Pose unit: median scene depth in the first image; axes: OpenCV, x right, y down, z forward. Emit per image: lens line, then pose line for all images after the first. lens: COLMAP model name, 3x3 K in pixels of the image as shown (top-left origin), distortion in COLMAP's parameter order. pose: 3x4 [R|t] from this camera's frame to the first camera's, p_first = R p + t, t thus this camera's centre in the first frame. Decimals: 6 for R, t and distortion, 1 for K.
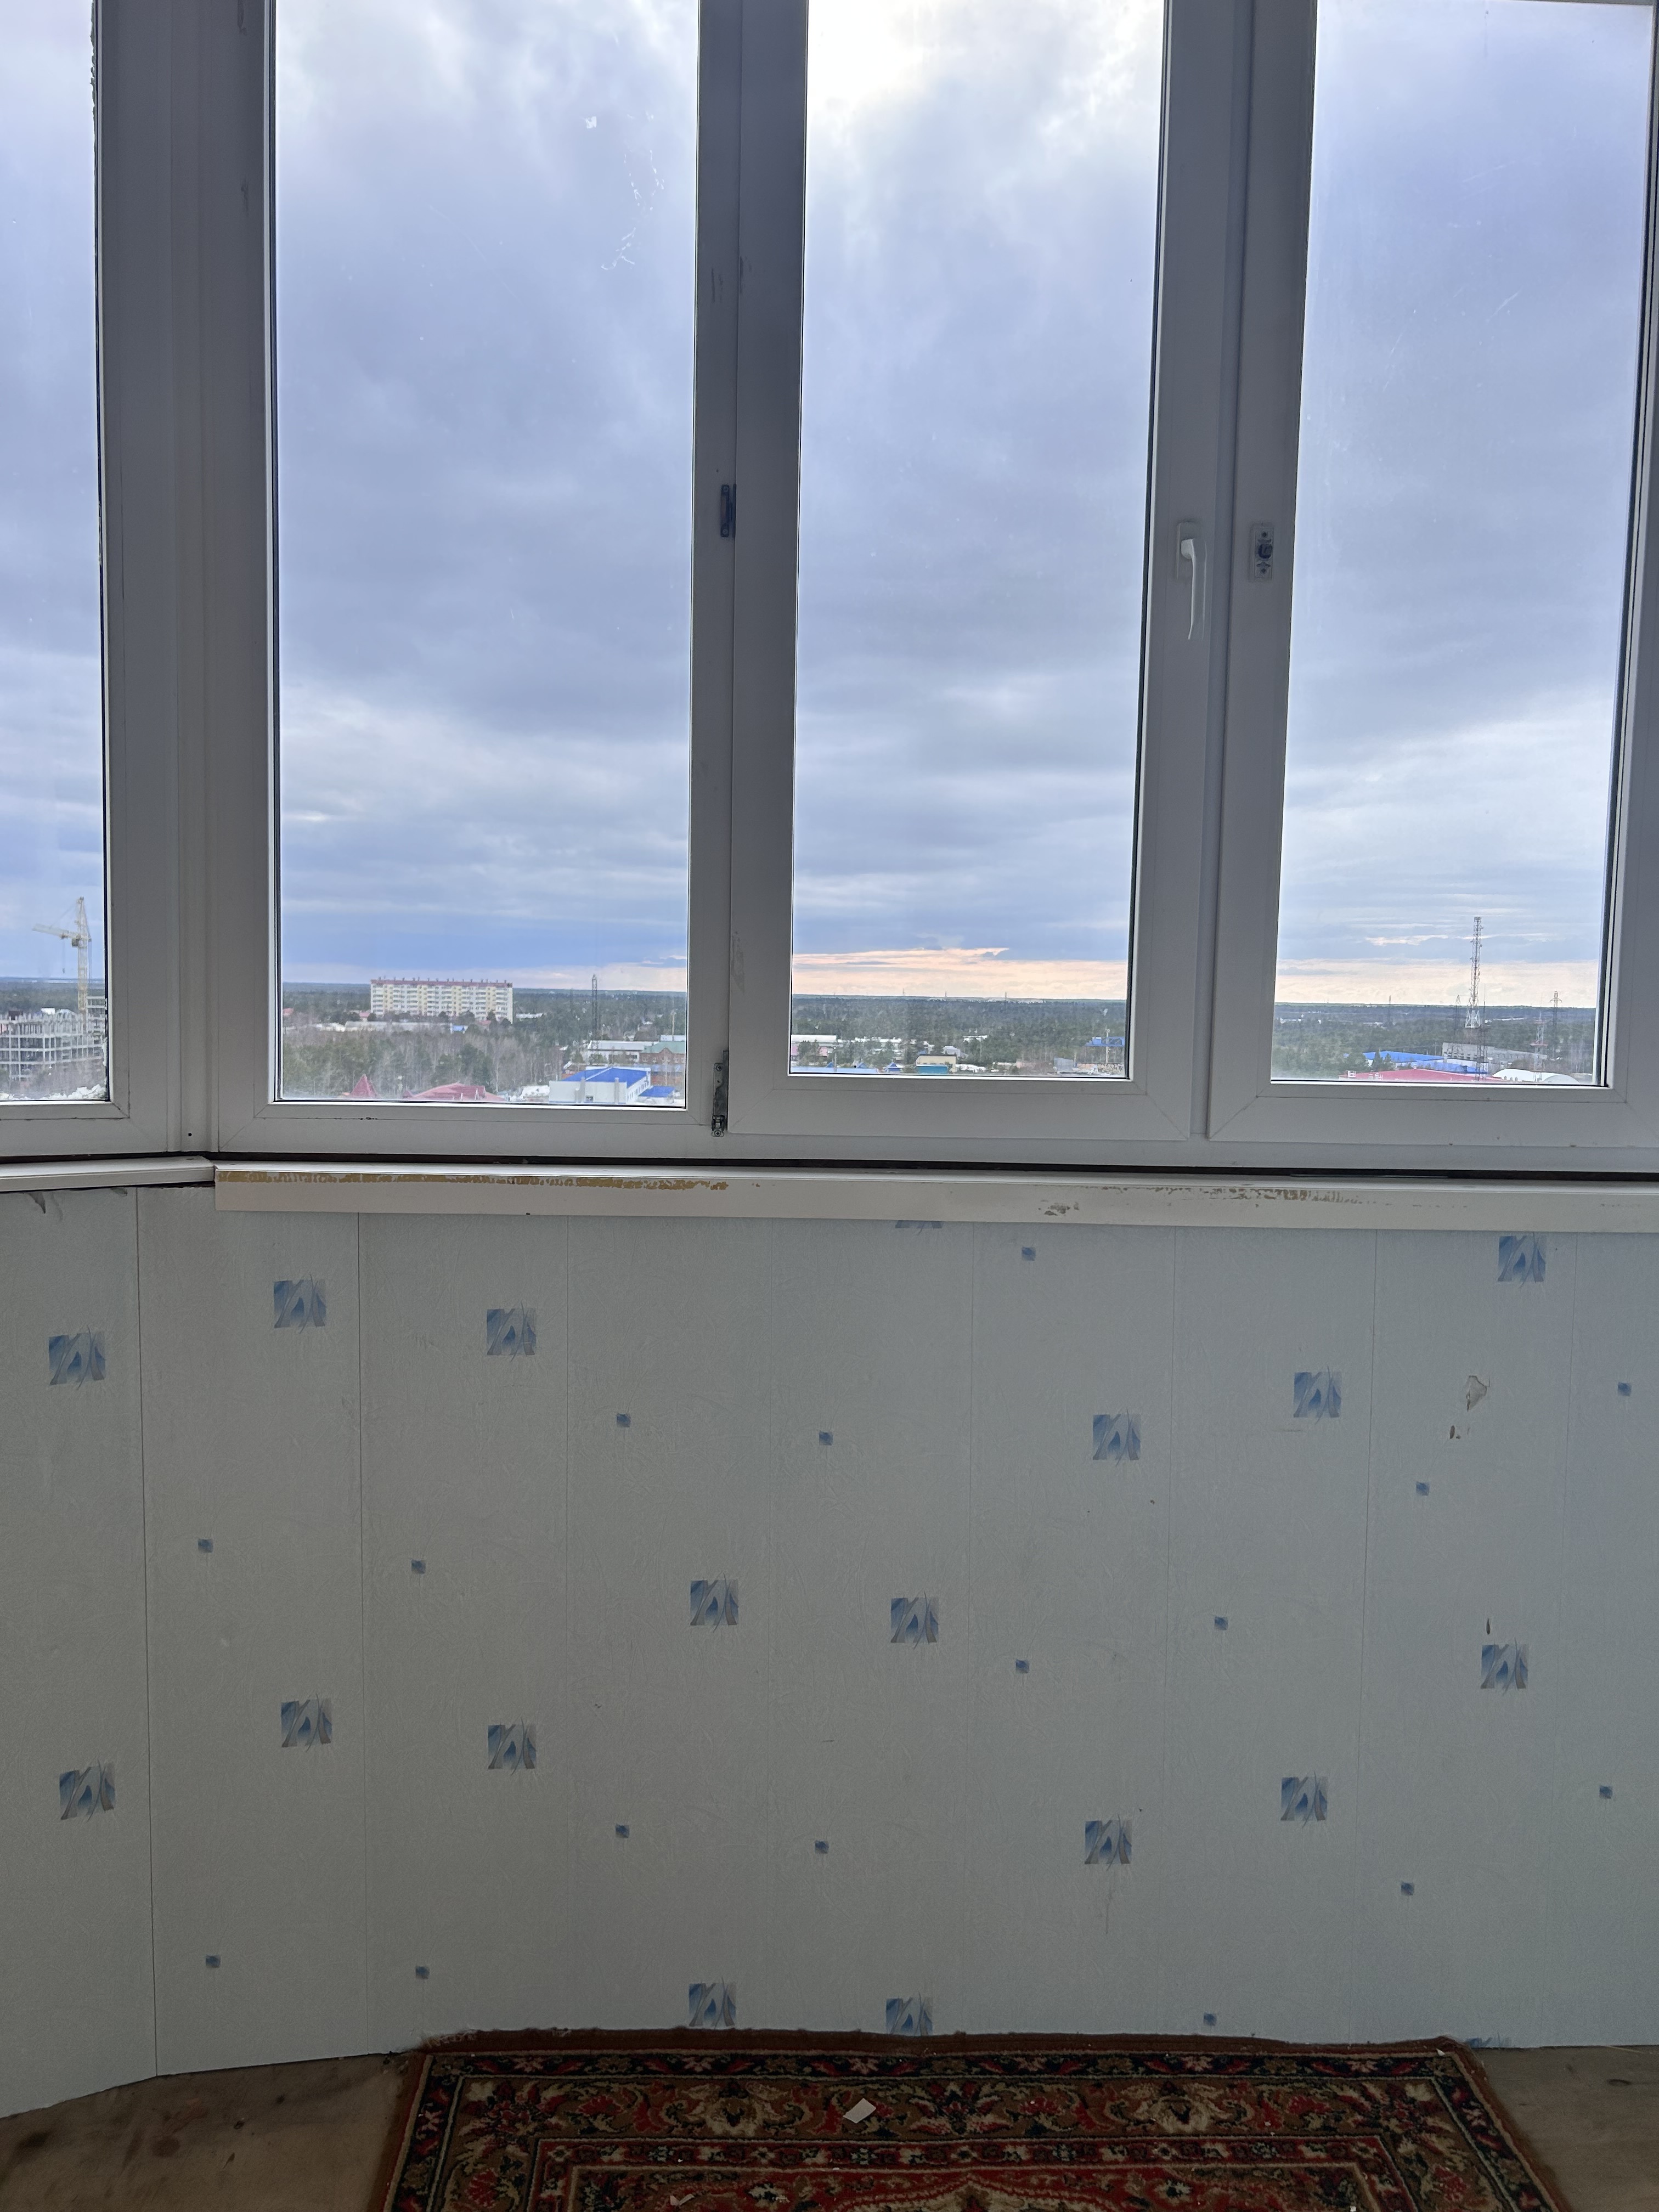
lens RADIAL K [[1682.3, 0, 829.5], [0, 1682.3, 1106.0], [0, 0, 1]] dist [0.115082, -0.281624]
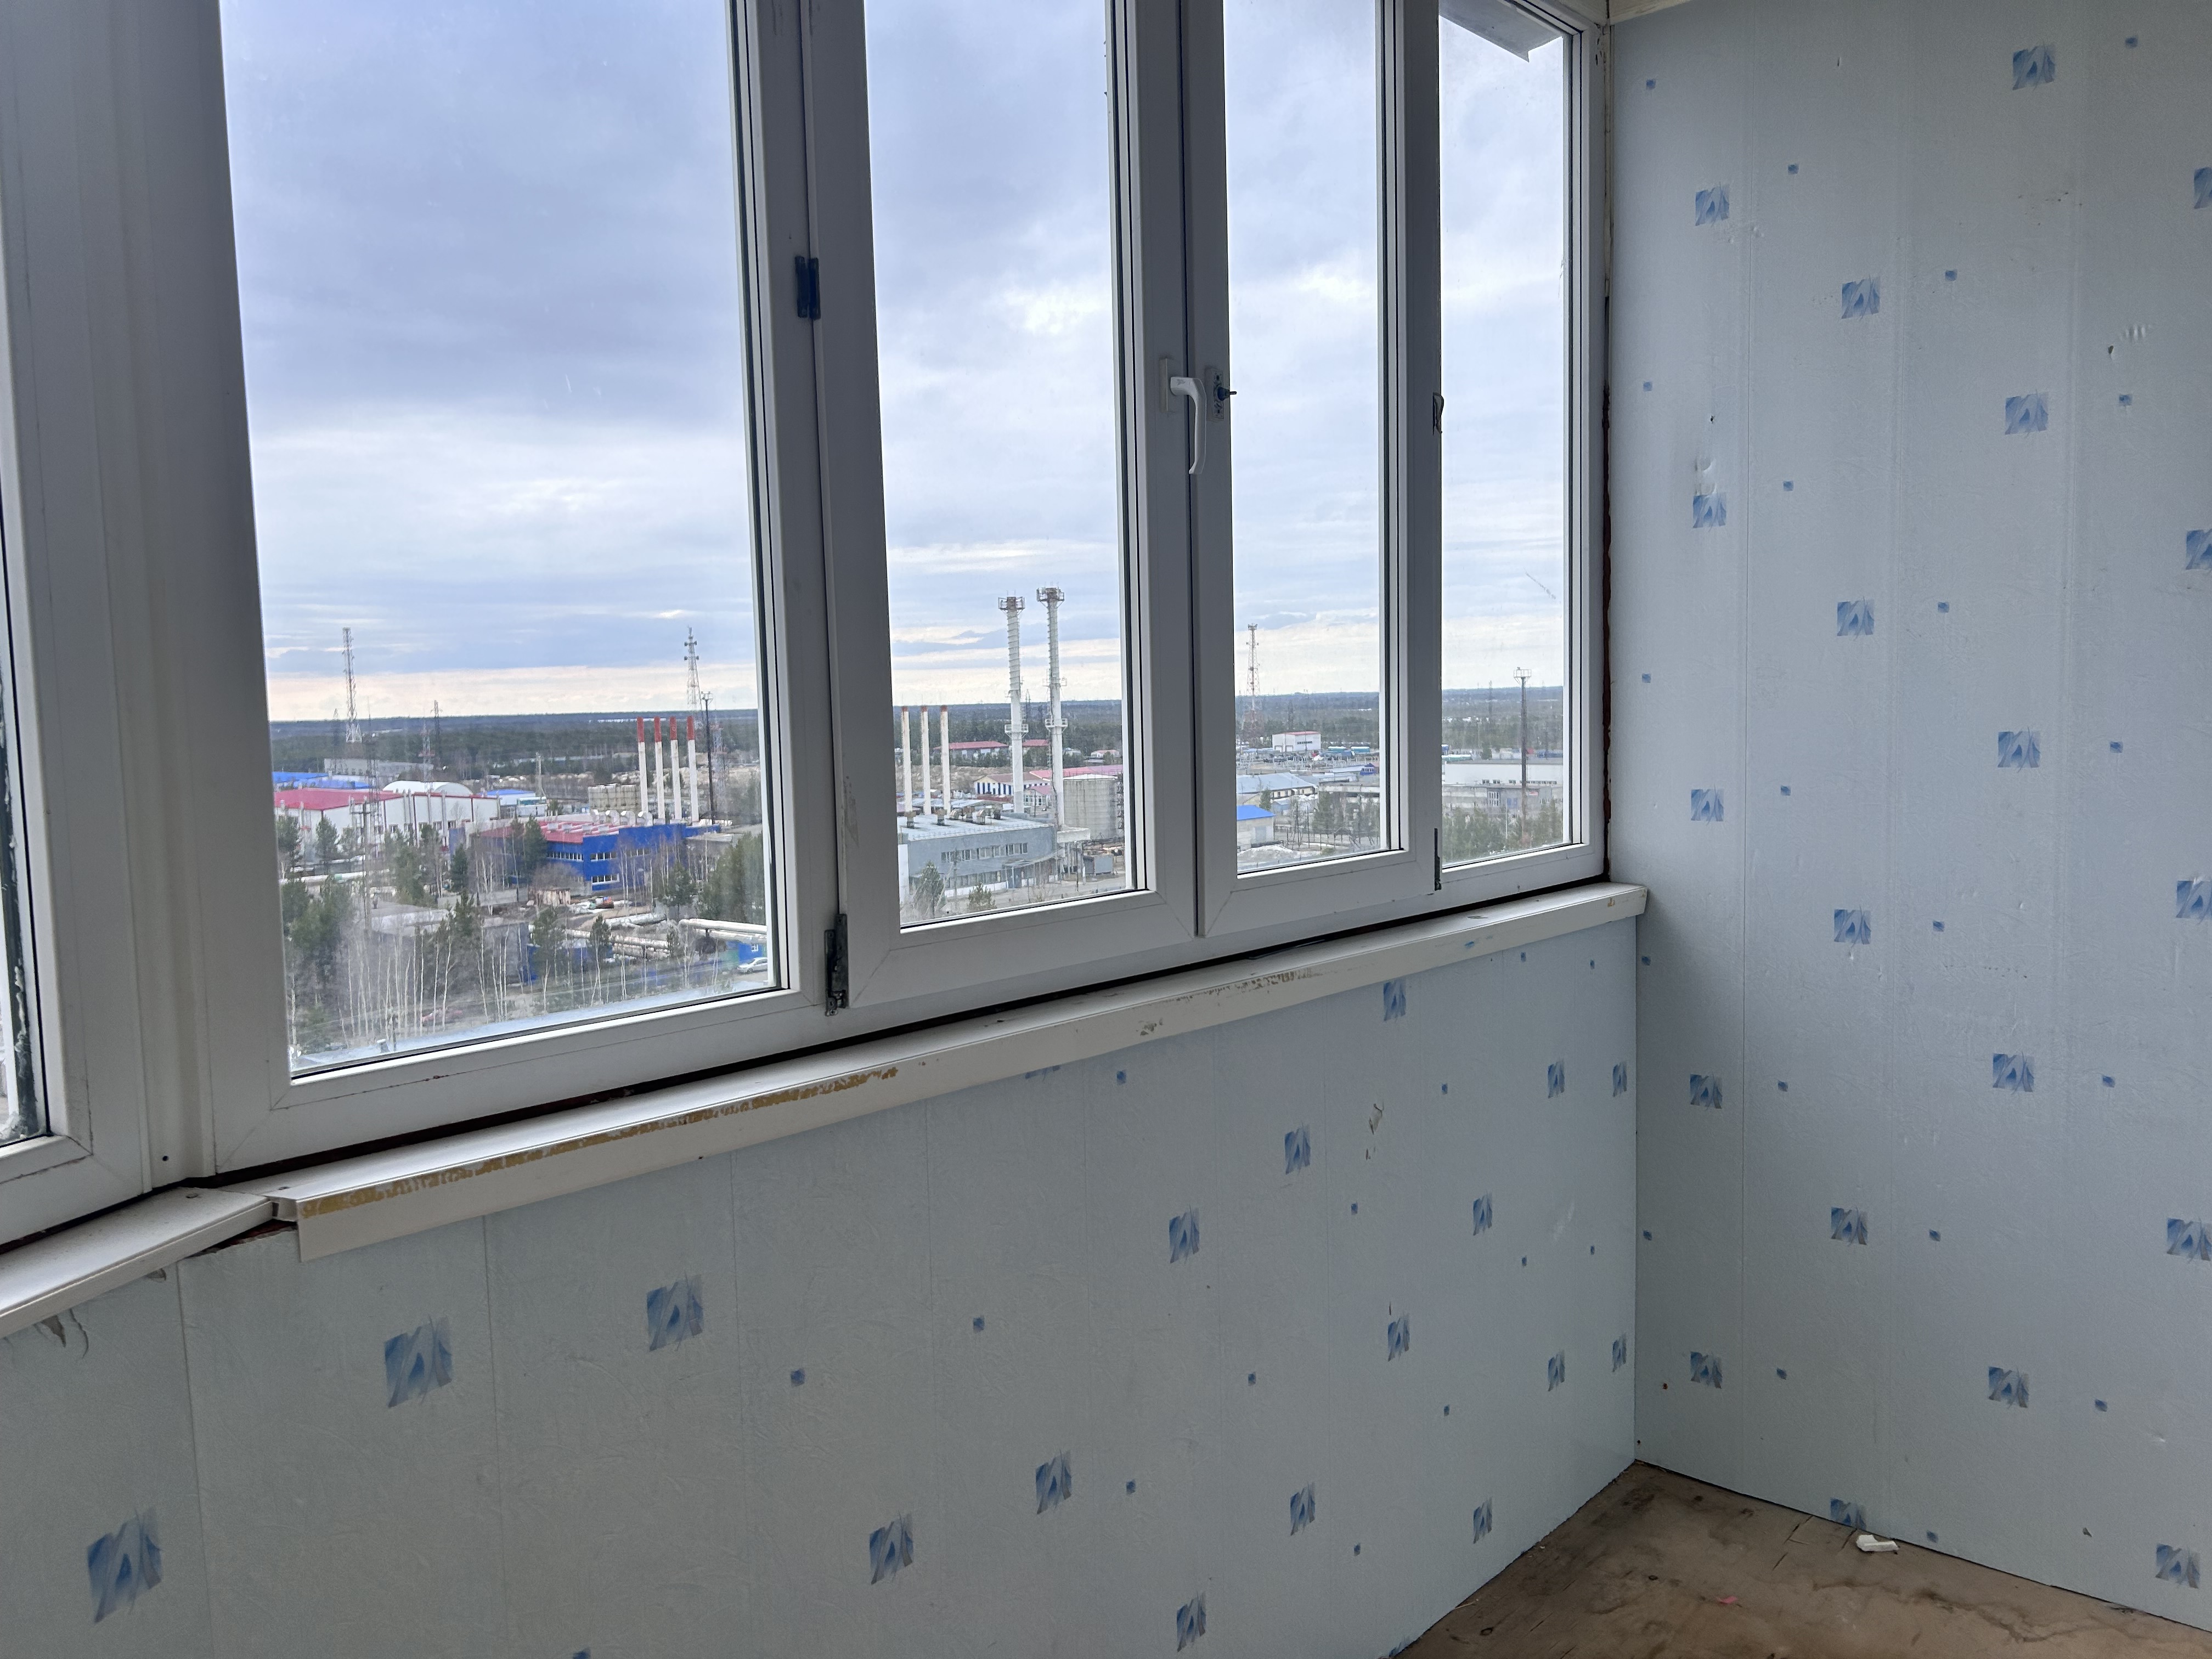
lens RADIAL K [[1682.3, 0, 1106.0], [0, 1682.3, 829.5], [0, 0, 1]] dist [0.115082, -0.281624]
pose [[0.687629, -0.095264, 0.719785, -0.574276], [0.087060, 0.995021, 0.048522, -0.104587], [-0.720824, 0.029299, 0.692499, 0.299795]]
